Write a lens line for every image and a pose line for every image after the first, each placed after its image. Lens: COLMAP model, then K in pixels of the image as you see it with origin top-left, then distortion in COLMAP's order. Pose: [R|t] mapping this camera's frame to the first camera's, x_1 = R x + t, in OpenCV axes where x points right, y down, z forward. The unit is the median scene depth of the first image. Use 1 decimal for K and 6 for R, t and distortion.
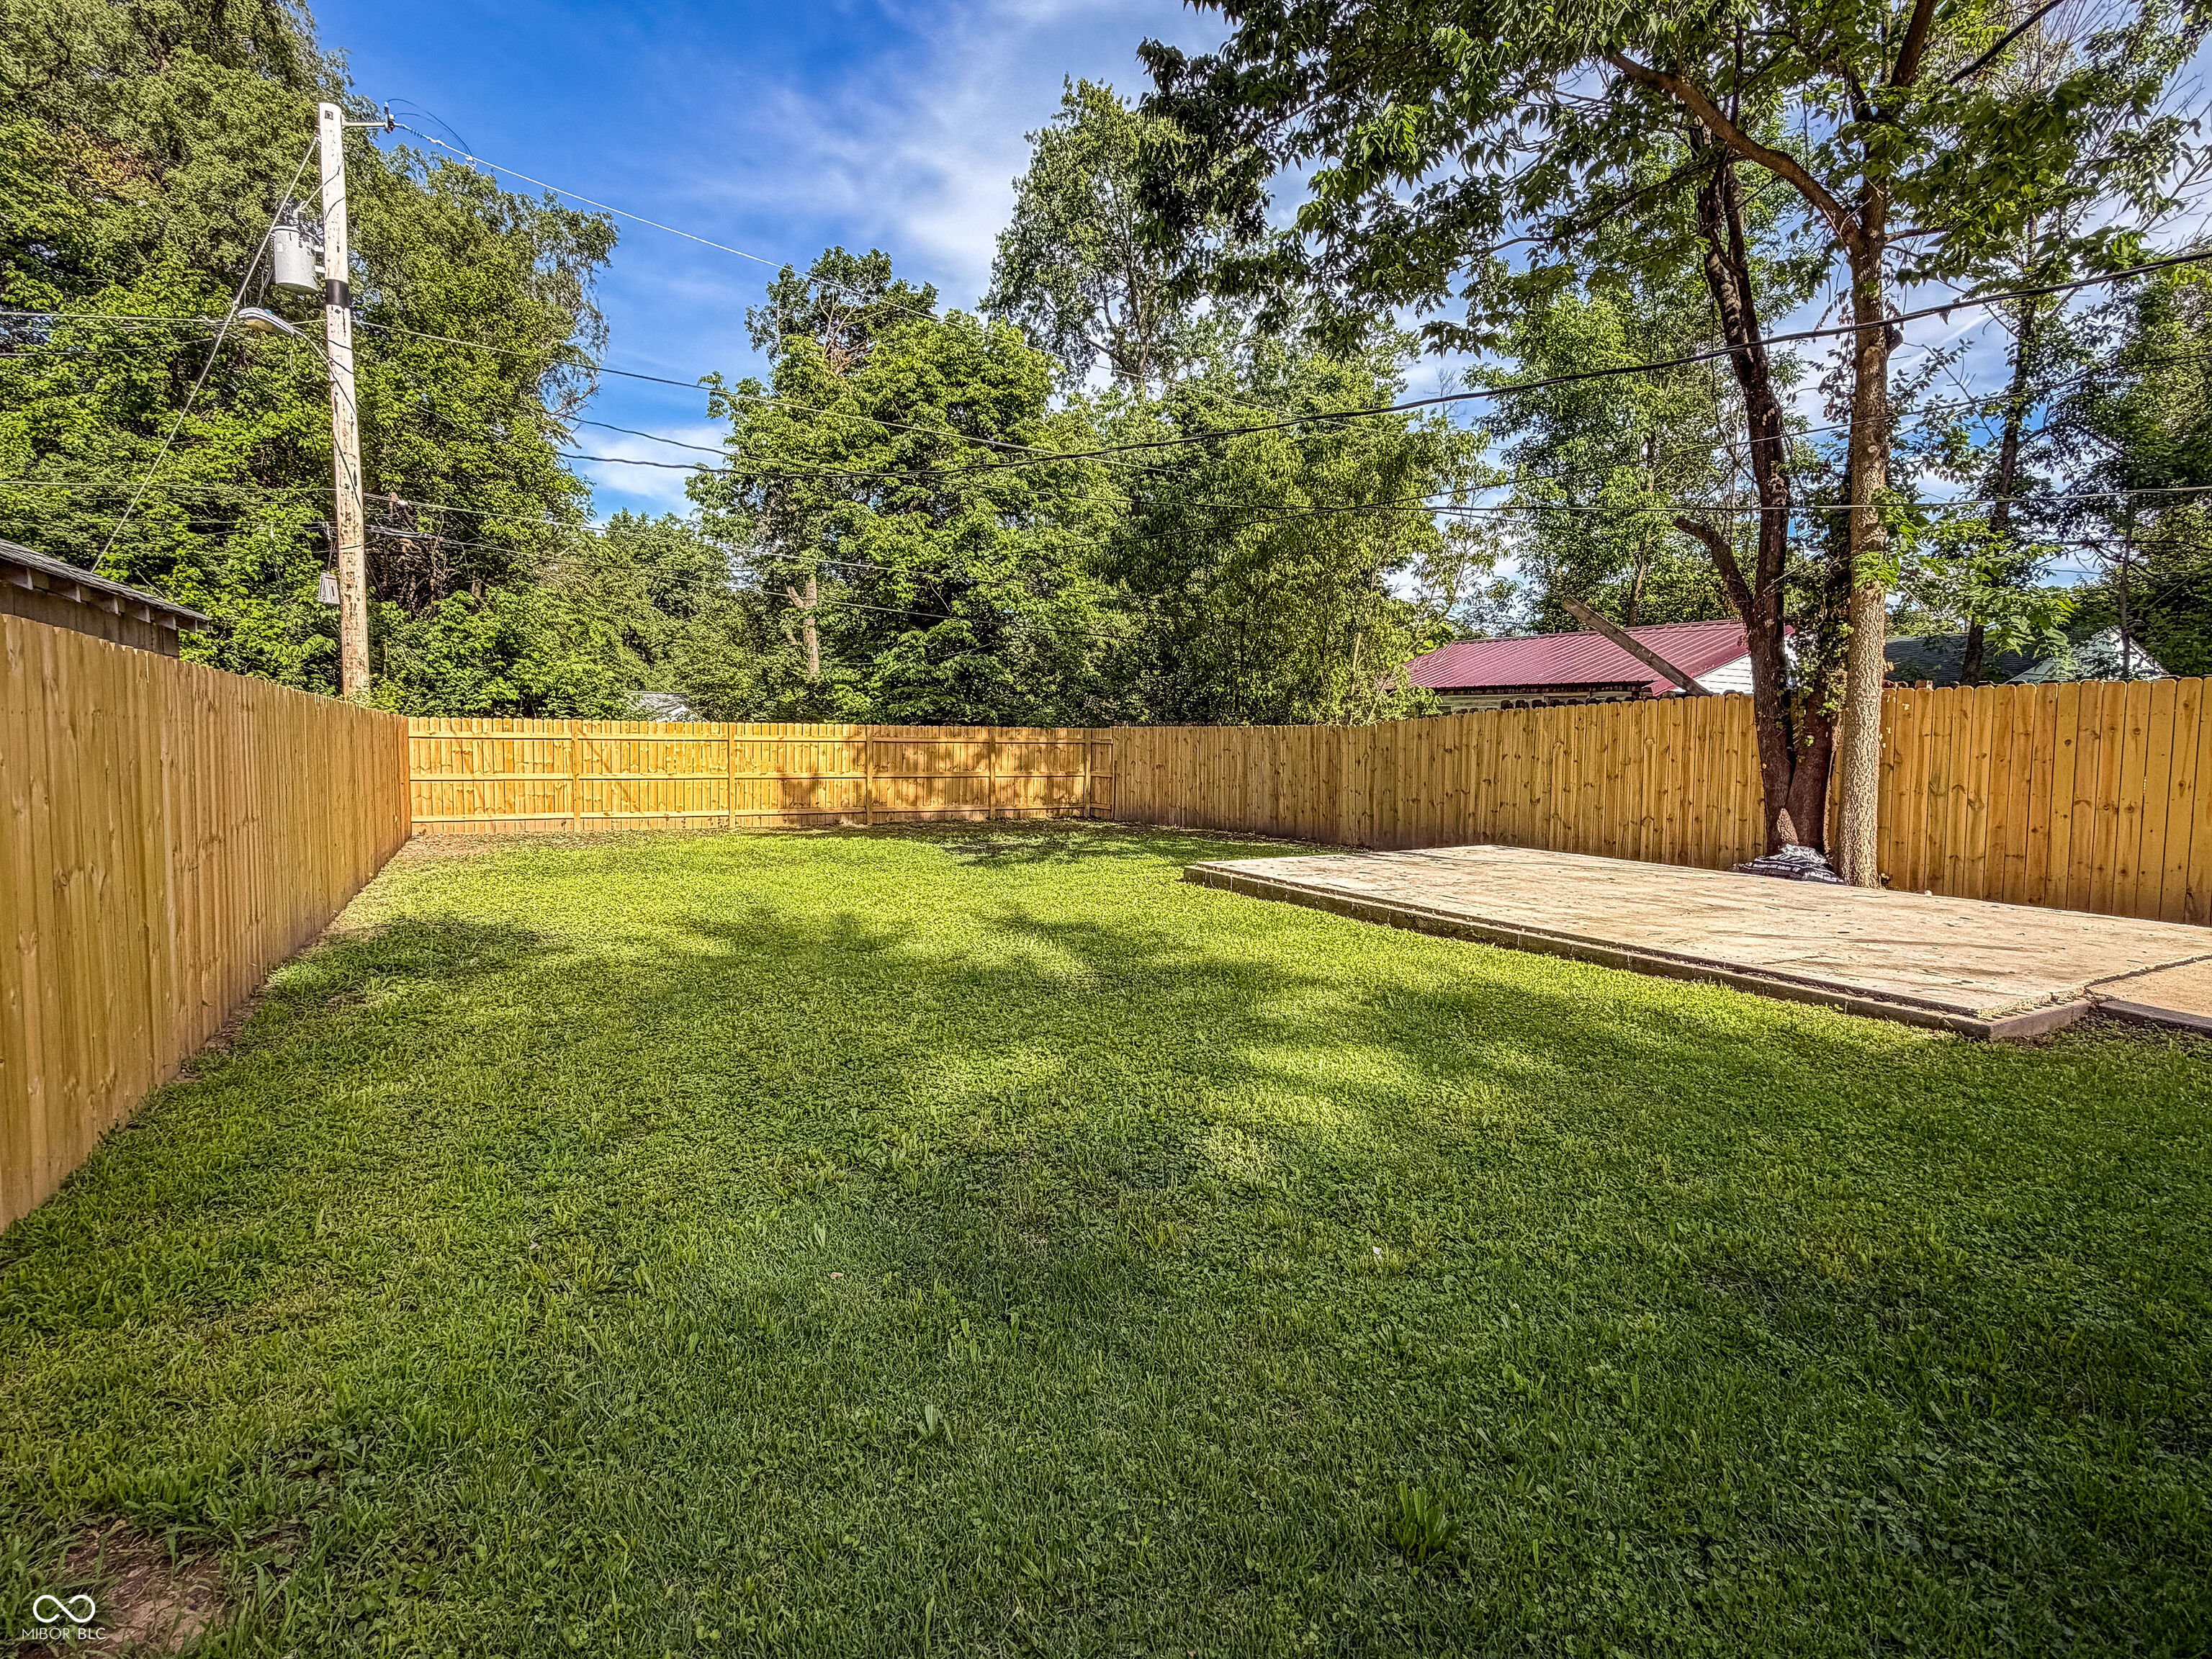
lens RADIAL K [[1124.9, 0, 1106.0], [0, 1124.9, 829.5], [0, 0, 1]] dist [0.001367, -0.000161]
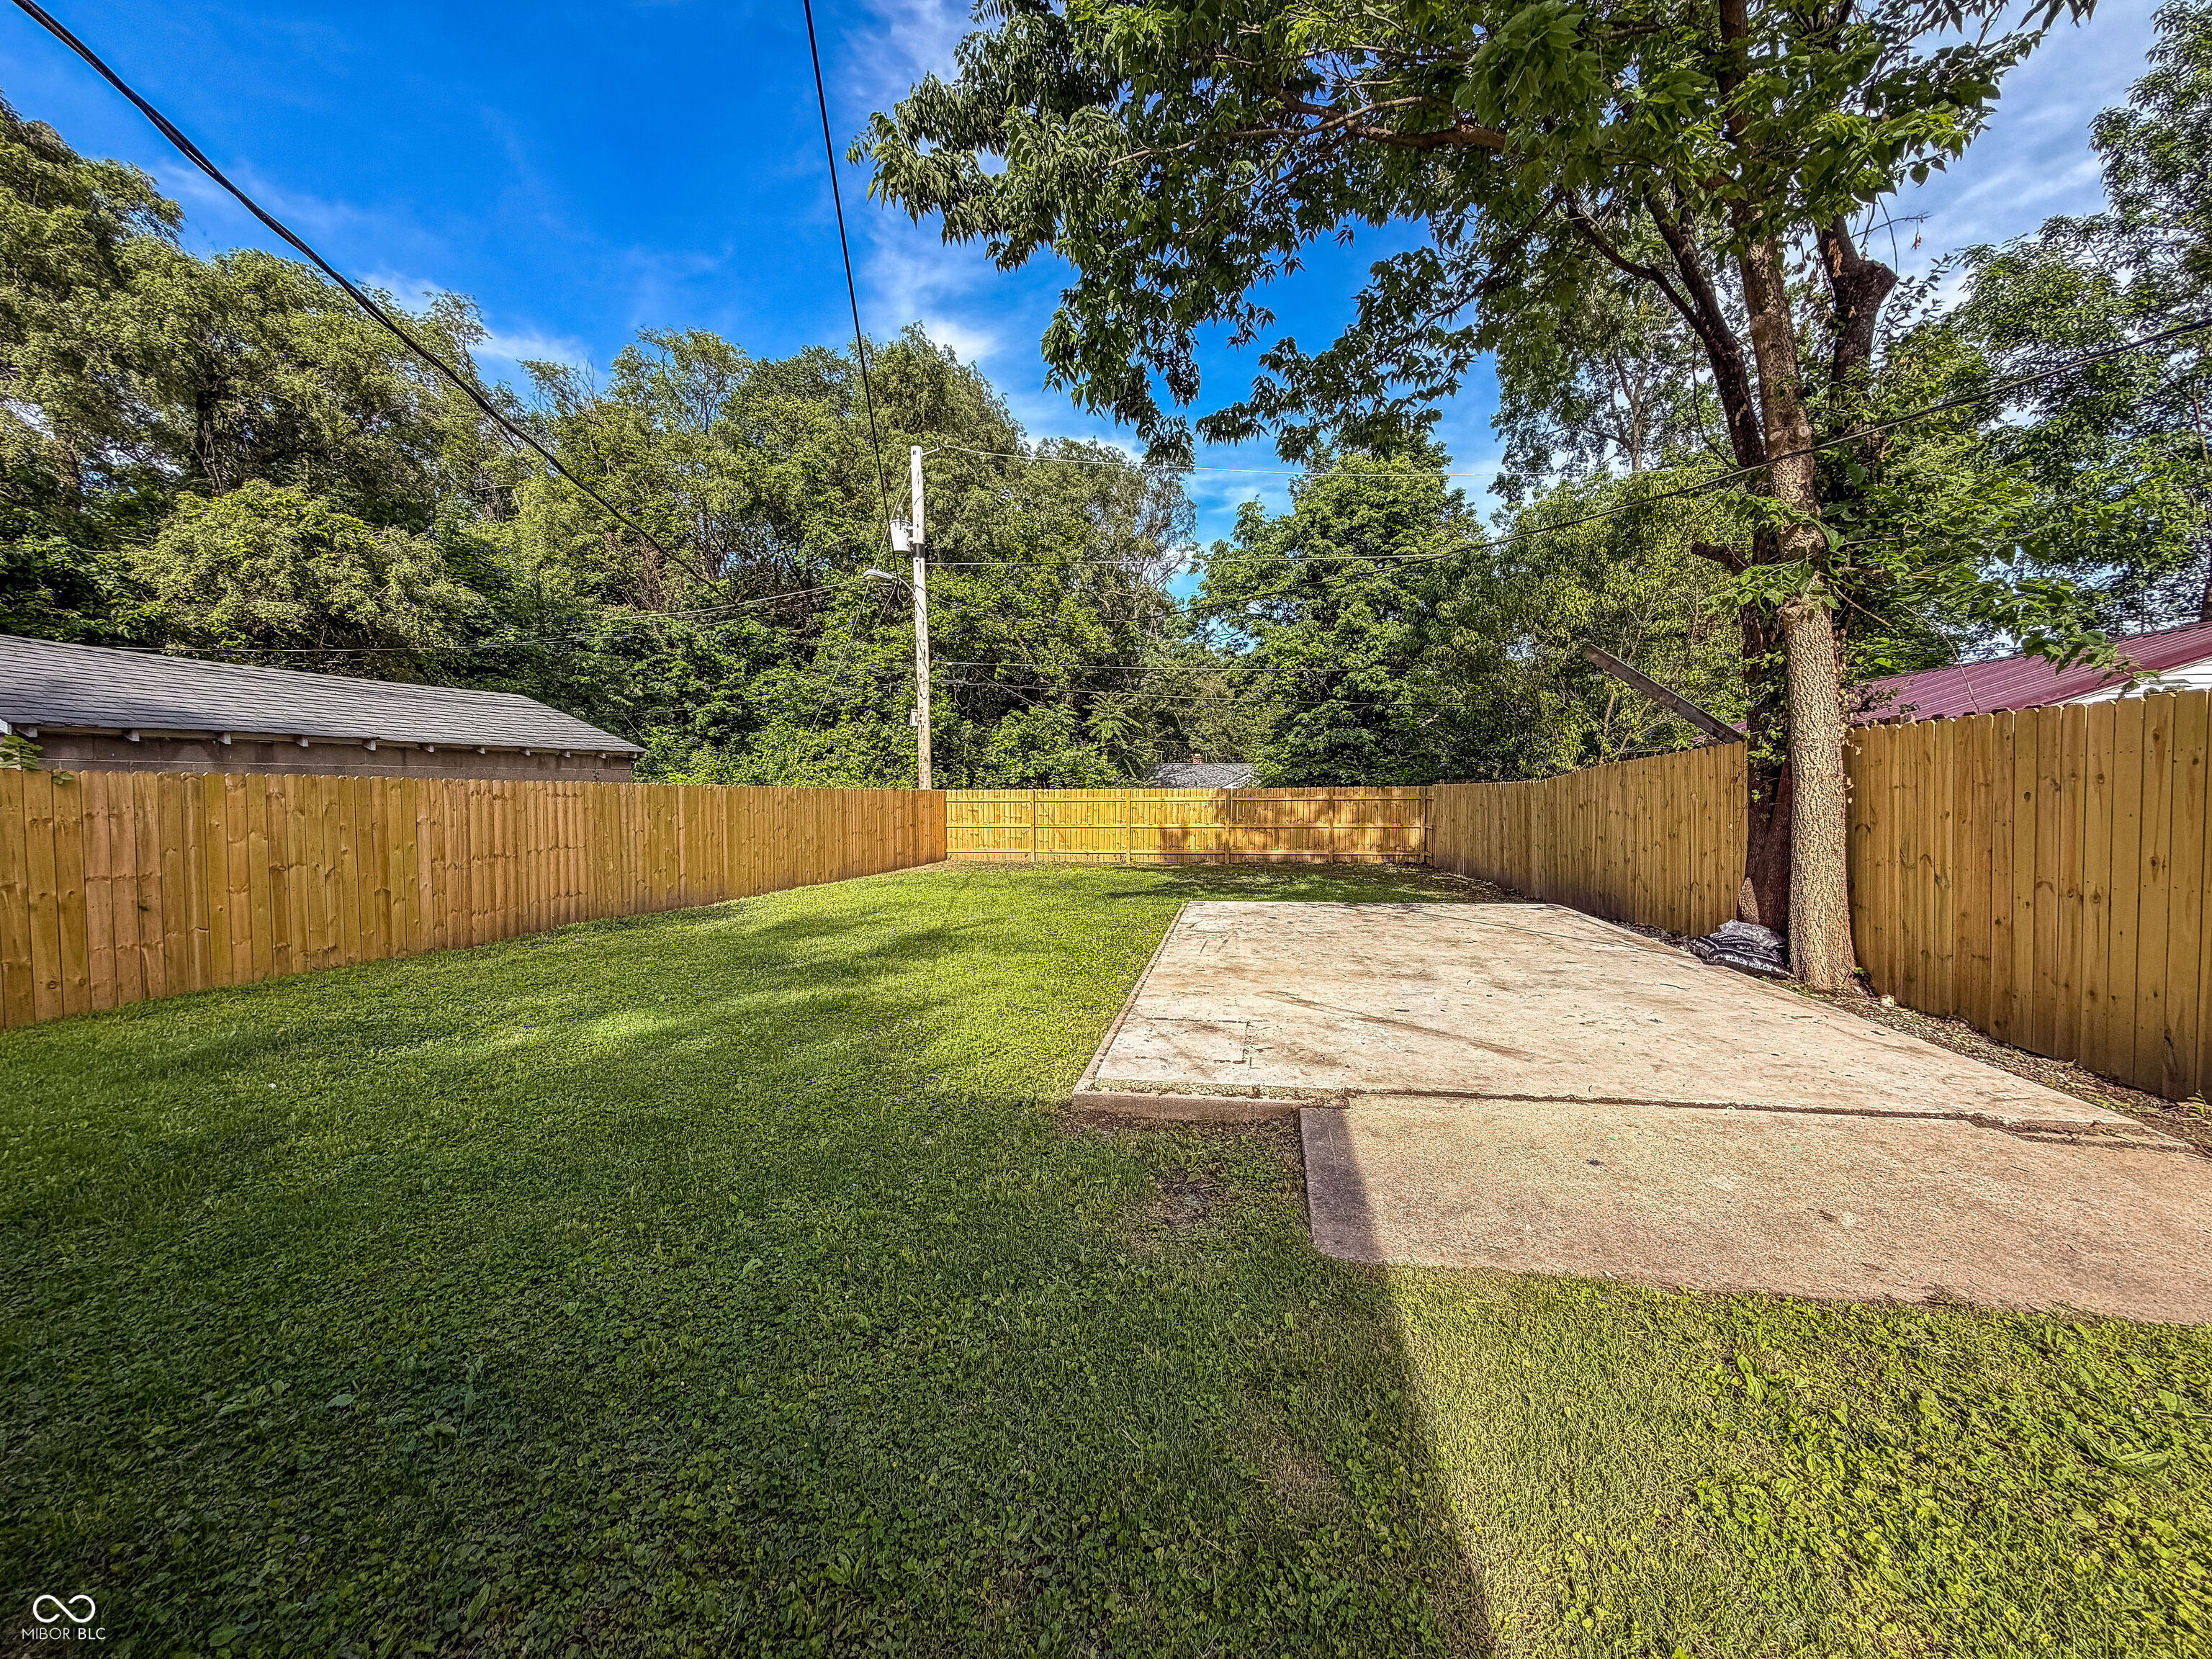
lens RADIAL K [[887.0, 0, 1106.0], [0, 887.0, 829.5], [0, 0, 1]] dist [-0.001263, -0.000036]
pose [[0.780388, 0.009181, -0.625228, 0.324246], [-0.035536, 0.998927, -0.029687, -0.009100], [0.624285, 0.045386, 0.779877, 0.100127]]
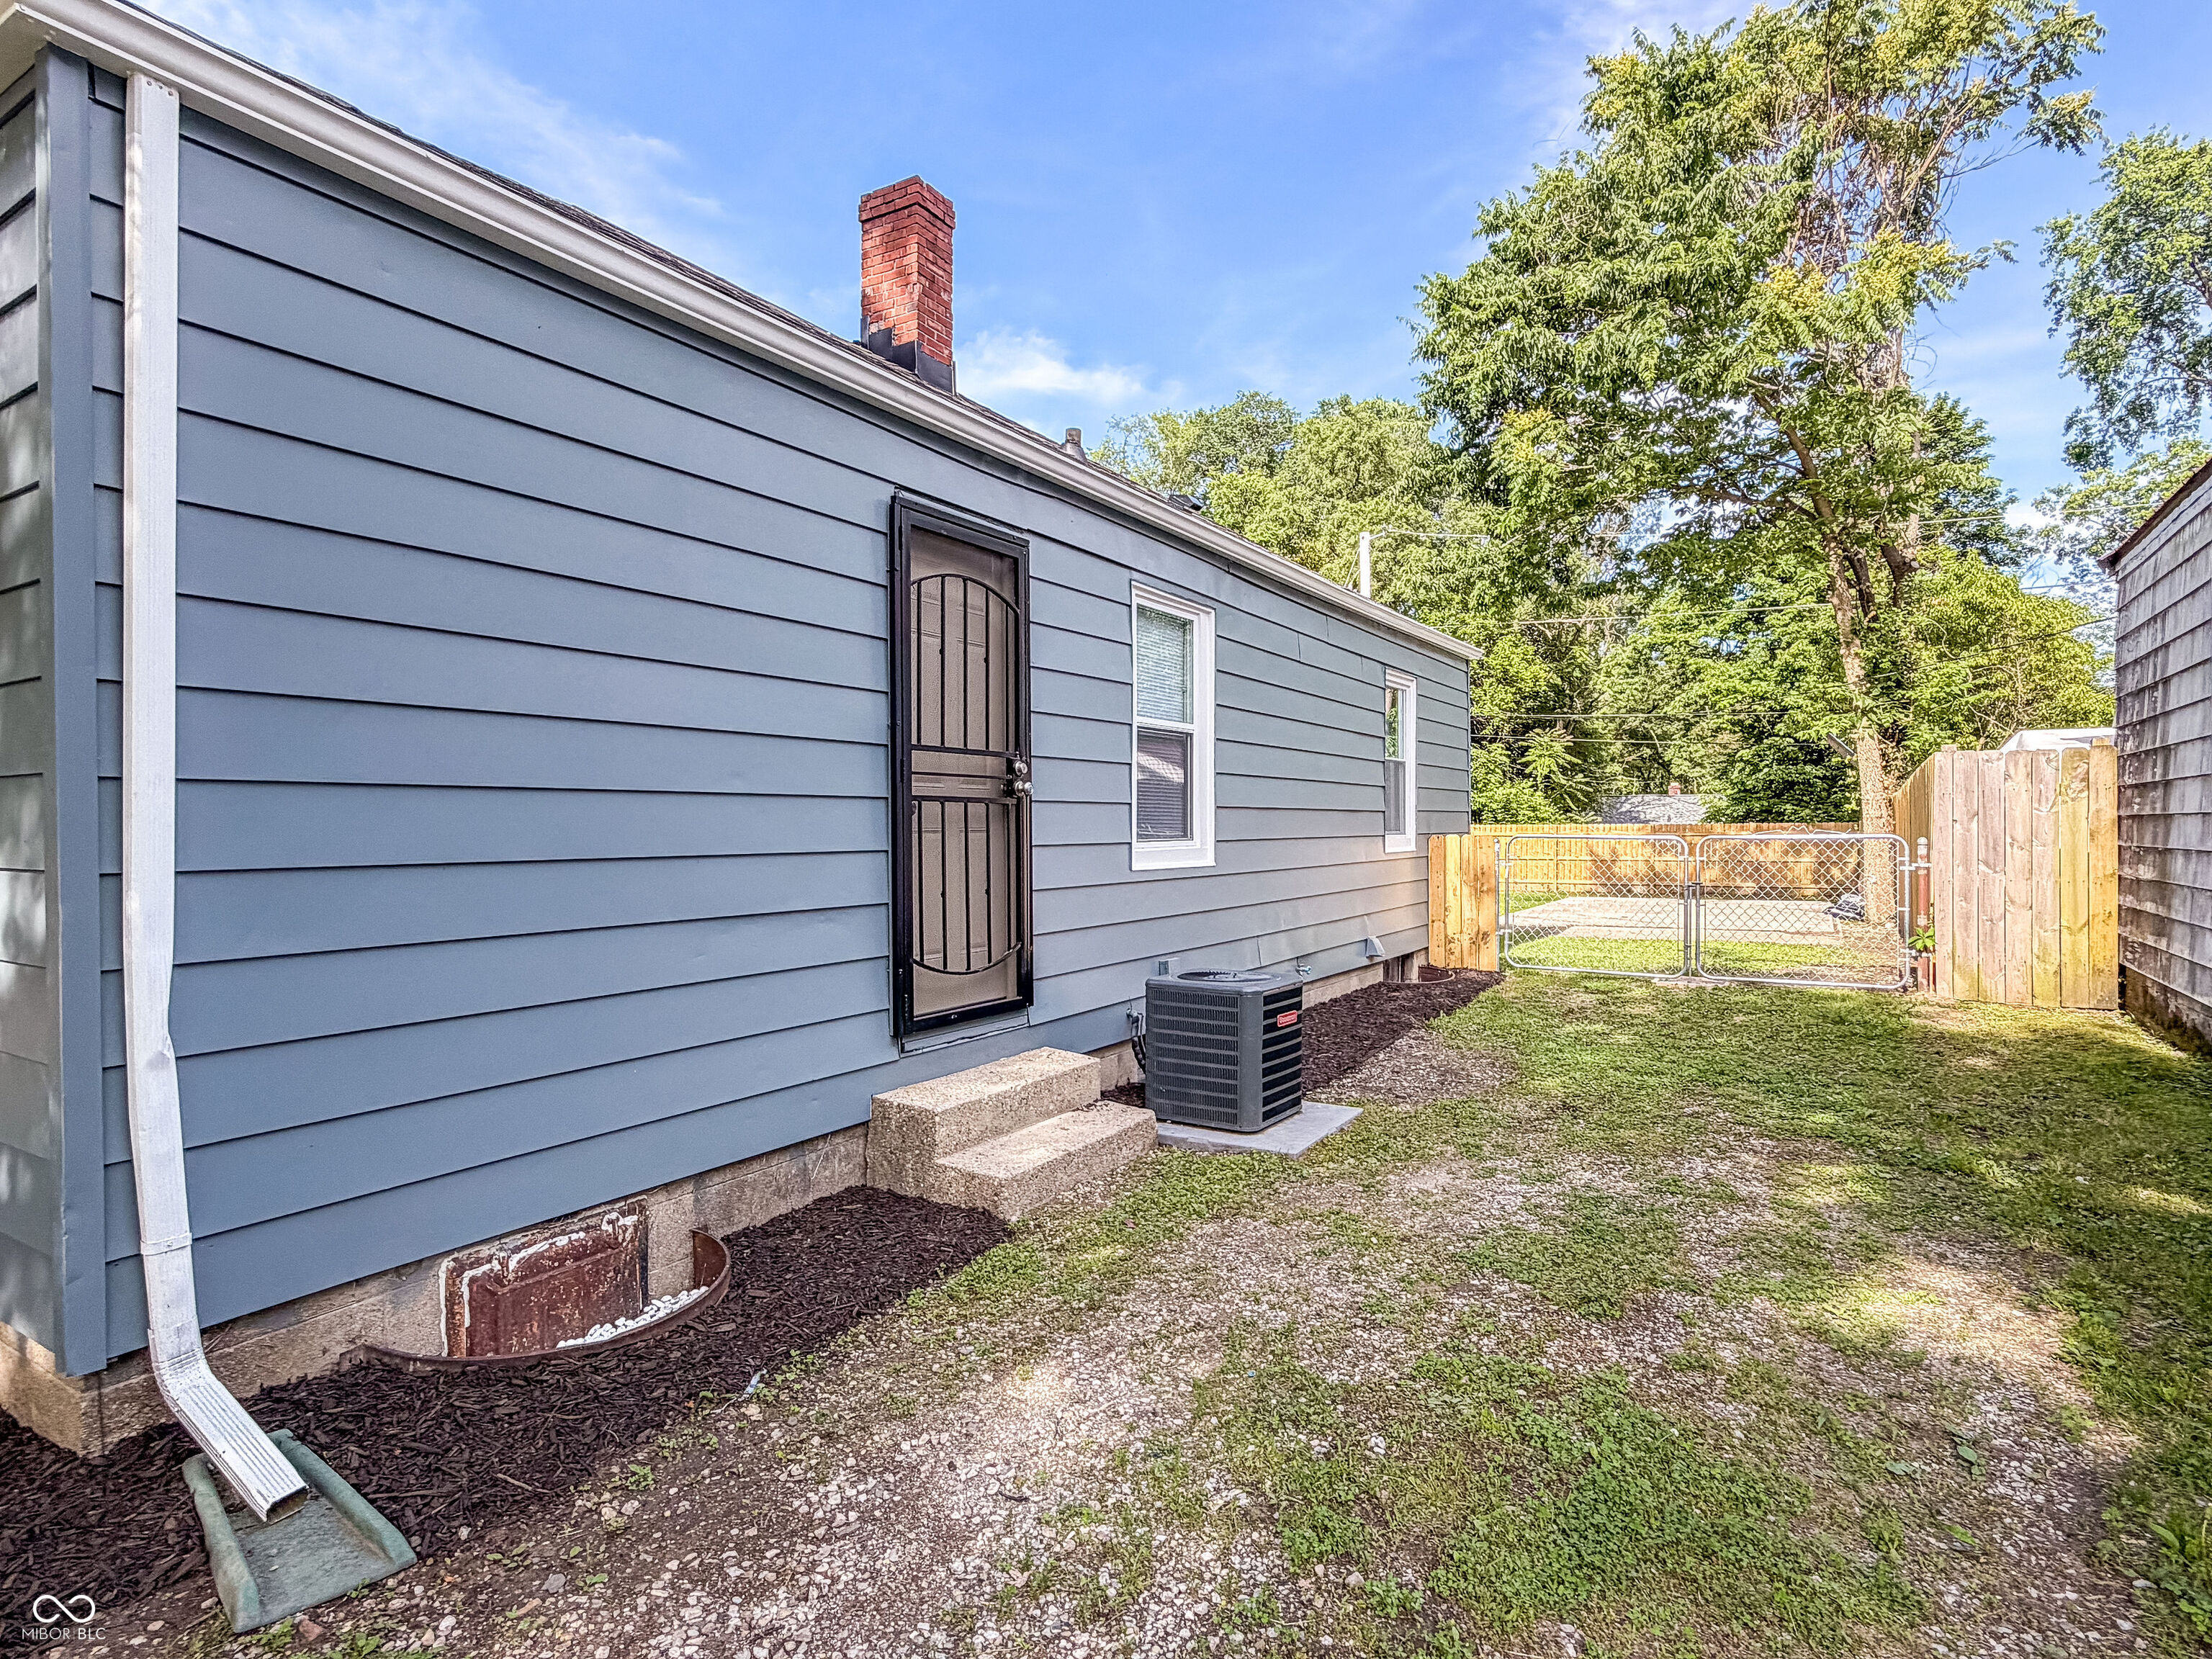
lens RADIAL K [[1209.0, 0, 1106.0], [0, 1209.0, 829.5], [0, 0, 1]] dist [0.001093, 0.001047]
pose [[0.495891, -0.014211, -0.868269, 0.772022], [-0.061491, 0.996782, -0.051433, 0.034956], [0.866205, 0.078895, 0.493421, -0.359163]]
